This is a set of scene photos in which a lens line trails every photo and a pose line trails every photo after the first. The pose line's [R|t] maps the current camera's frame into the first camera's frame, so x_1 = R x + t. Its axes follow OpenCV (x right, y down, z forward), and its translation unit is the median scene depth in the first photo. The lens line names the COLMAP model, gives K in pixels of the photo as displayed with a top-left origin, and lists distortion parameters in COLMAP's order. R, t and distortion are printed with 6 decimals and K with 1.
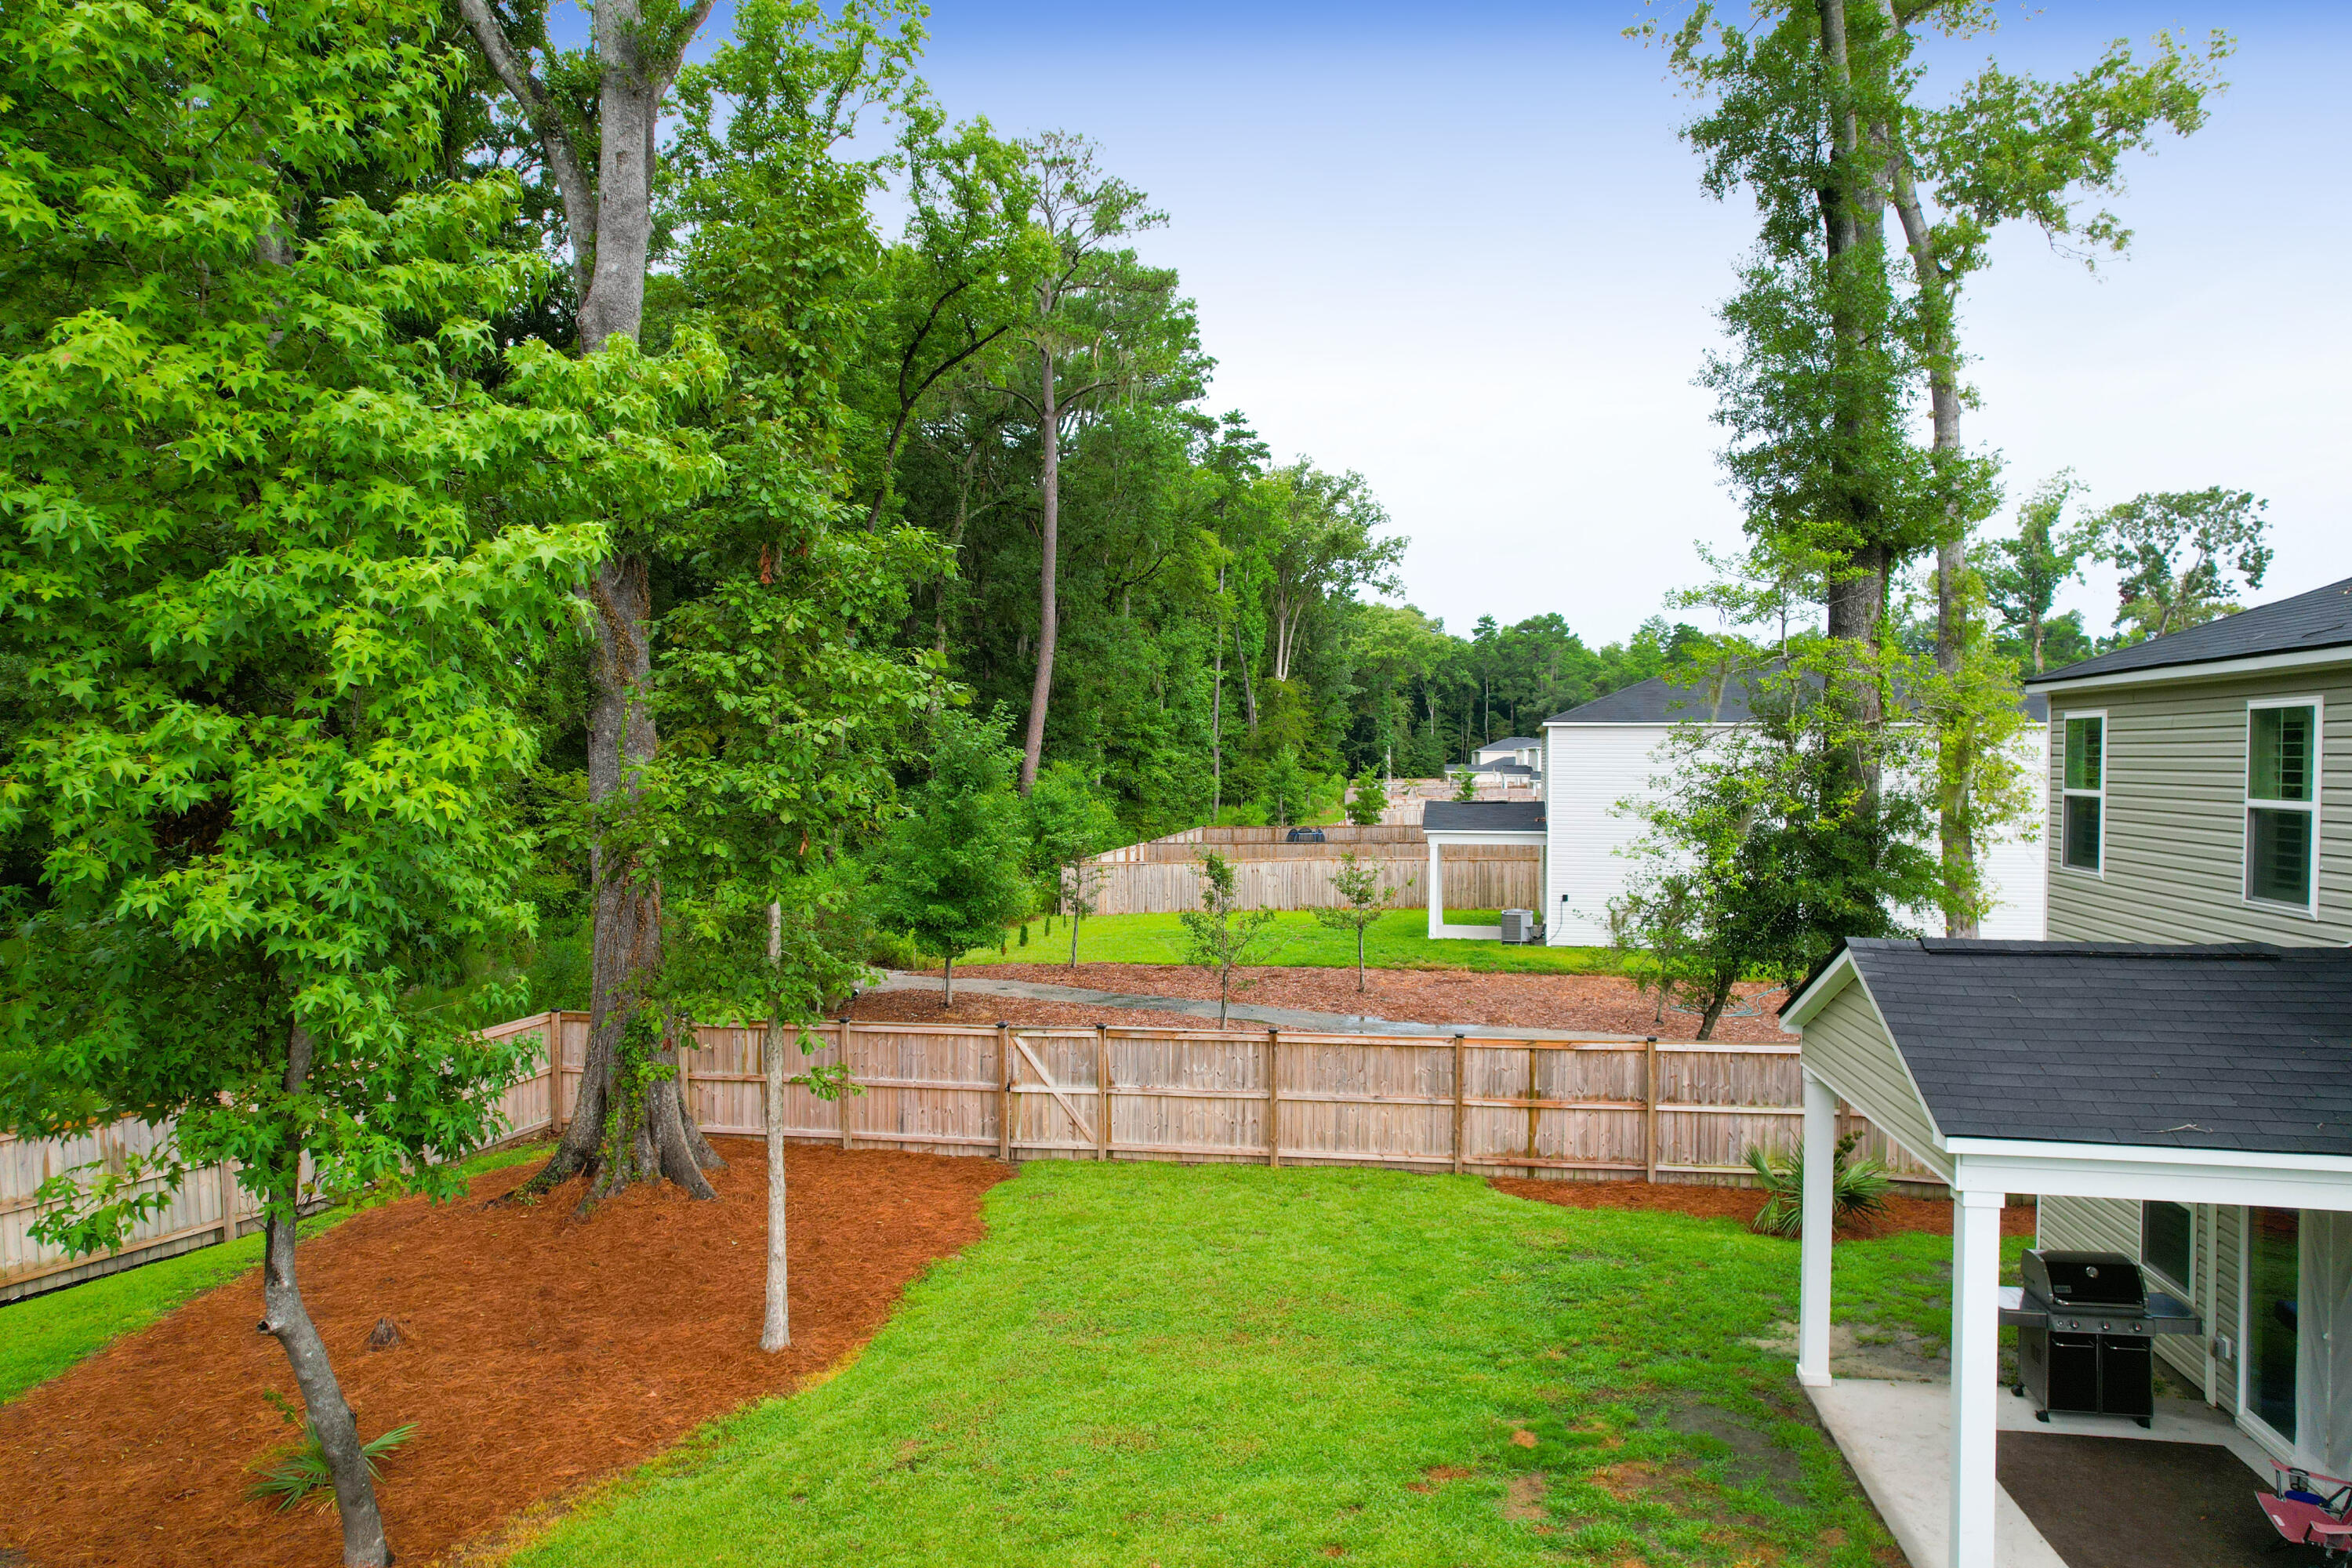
lens RADIAL K [[1501.2, 0, 1179.4], [0, 1501.2, 785.9], [0, 0, 1]] dist [-0.080413, 0.074840]
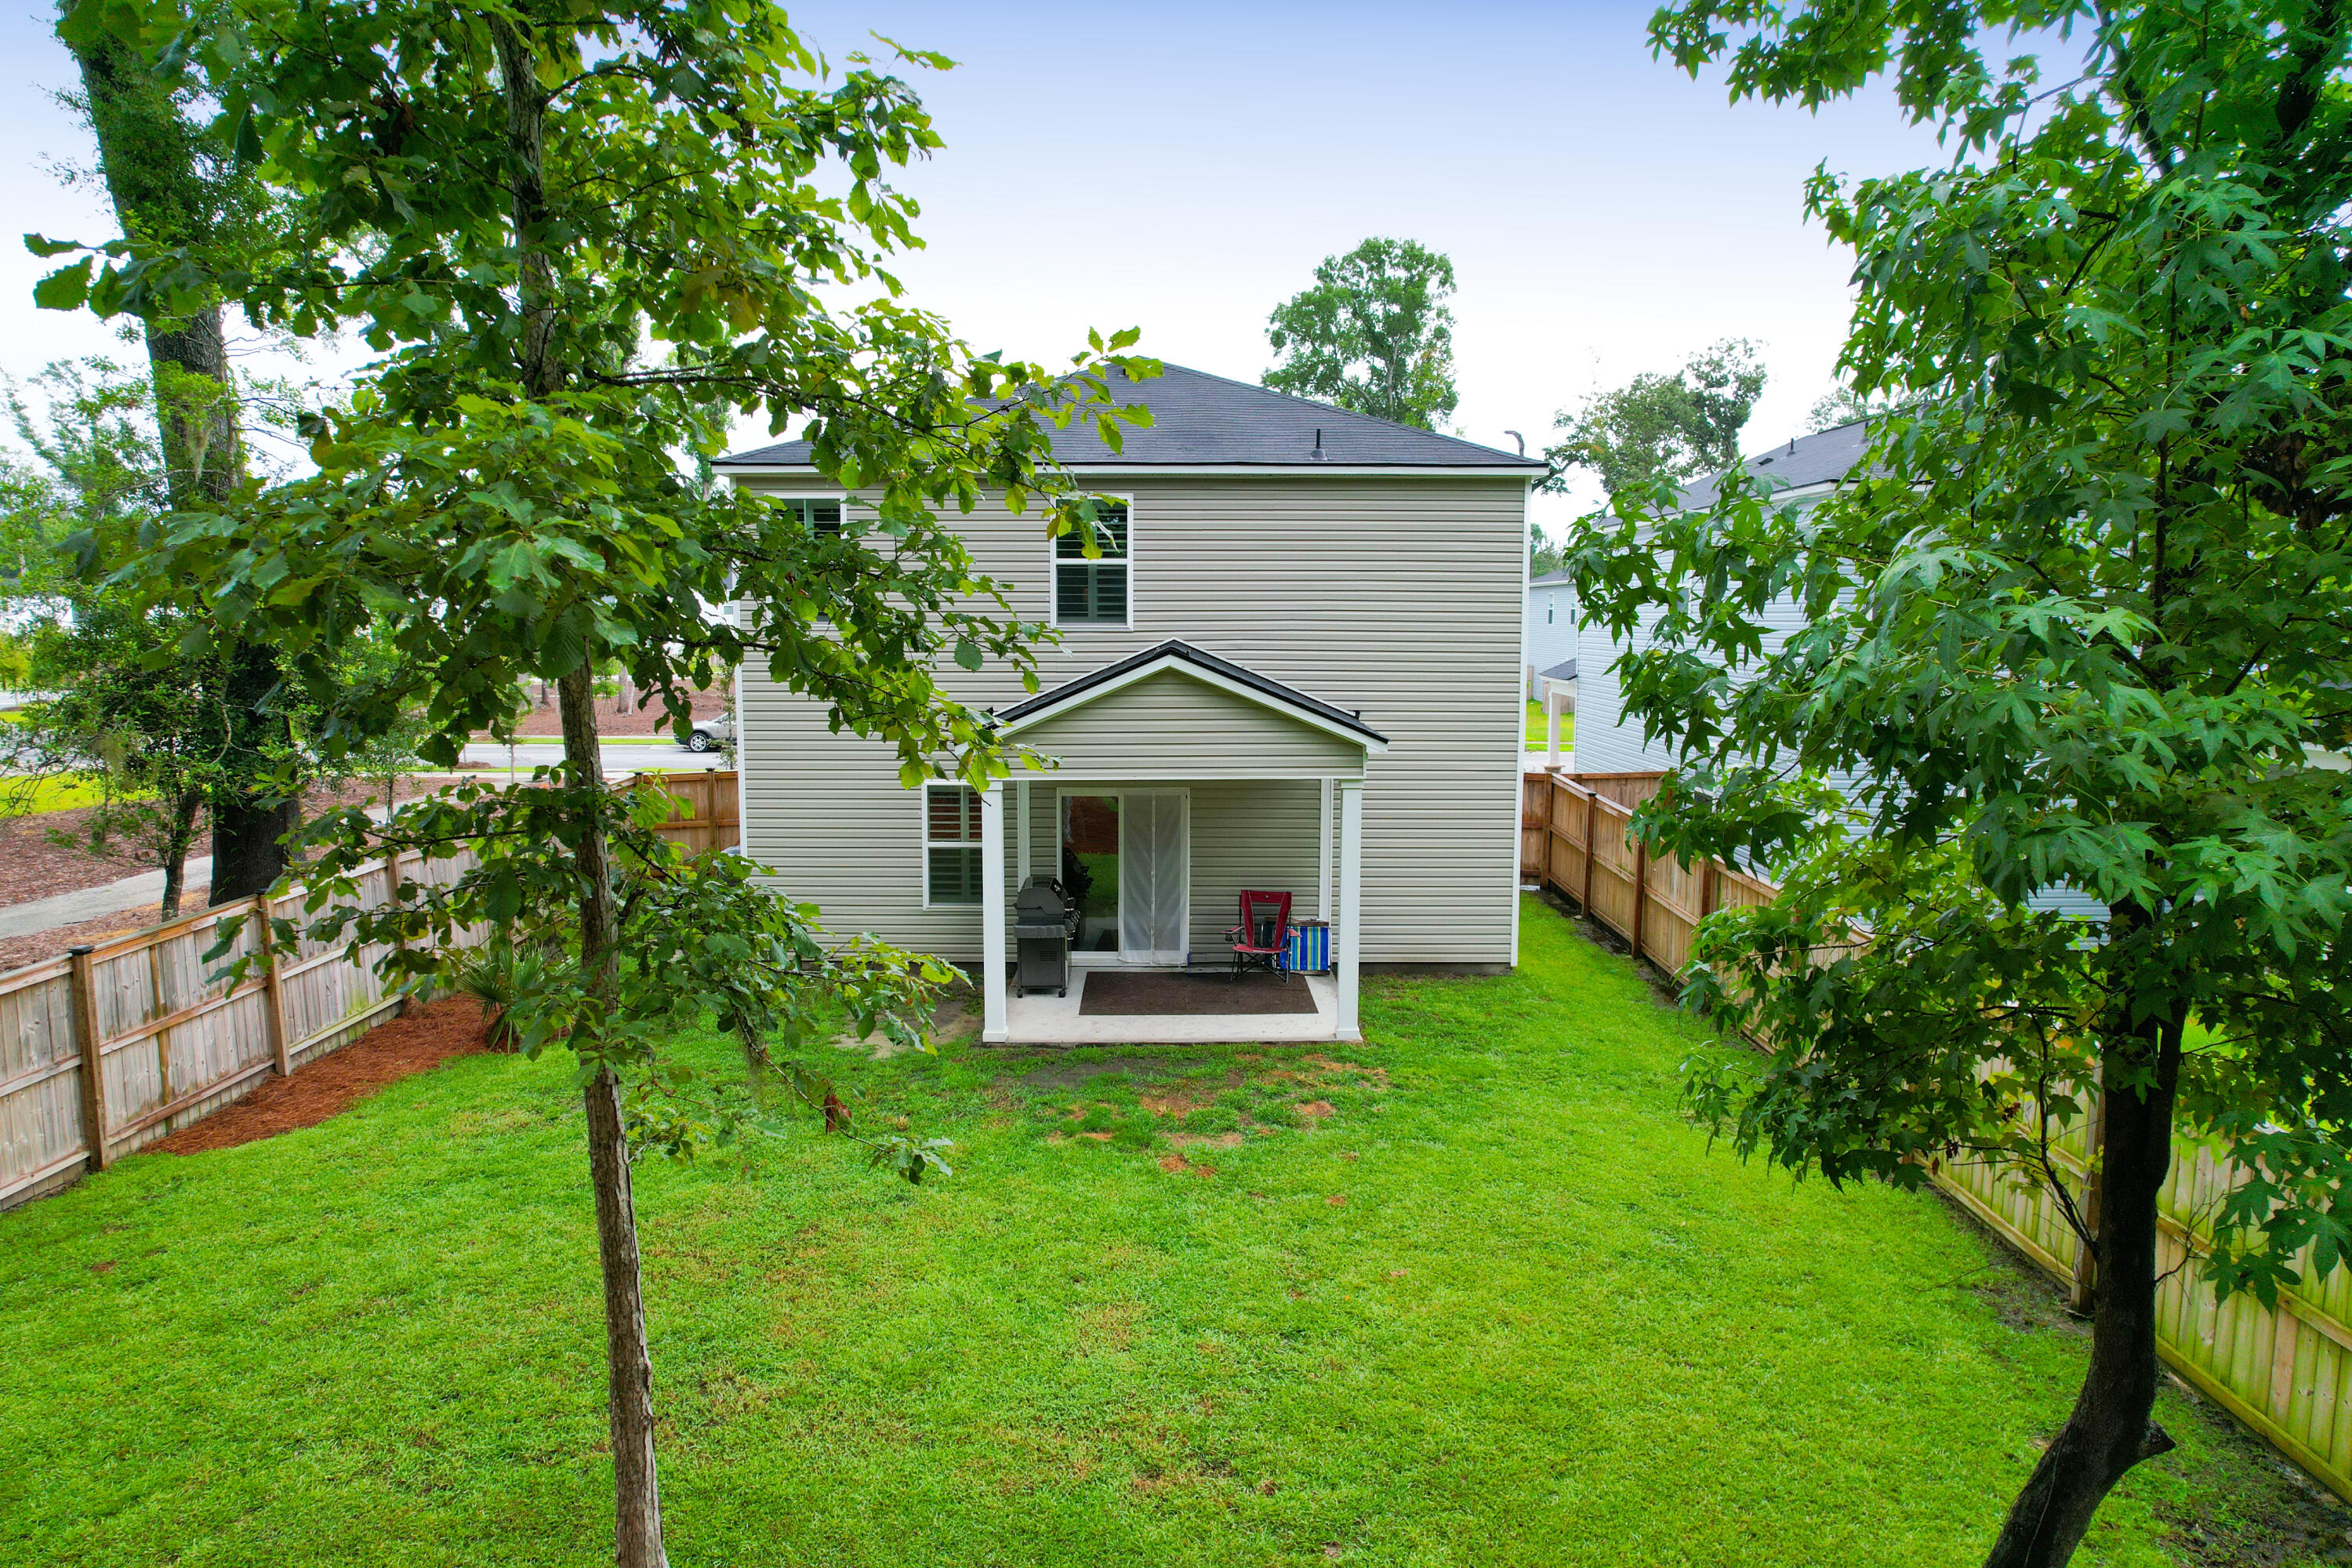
lens RADIAL K [[1501.2, 0, 1179.4], [0, 1501.2, 785.9], [0, 0, 1]] dist [-0.080413, 0.074840]
pose [[-0.175147, -0.120565, 0.977132, -0.484524], [0.013243, 0.992095, 0.124785, 0.028954], [-0.984453, 0.034795, -0.172166, 0.659774]]
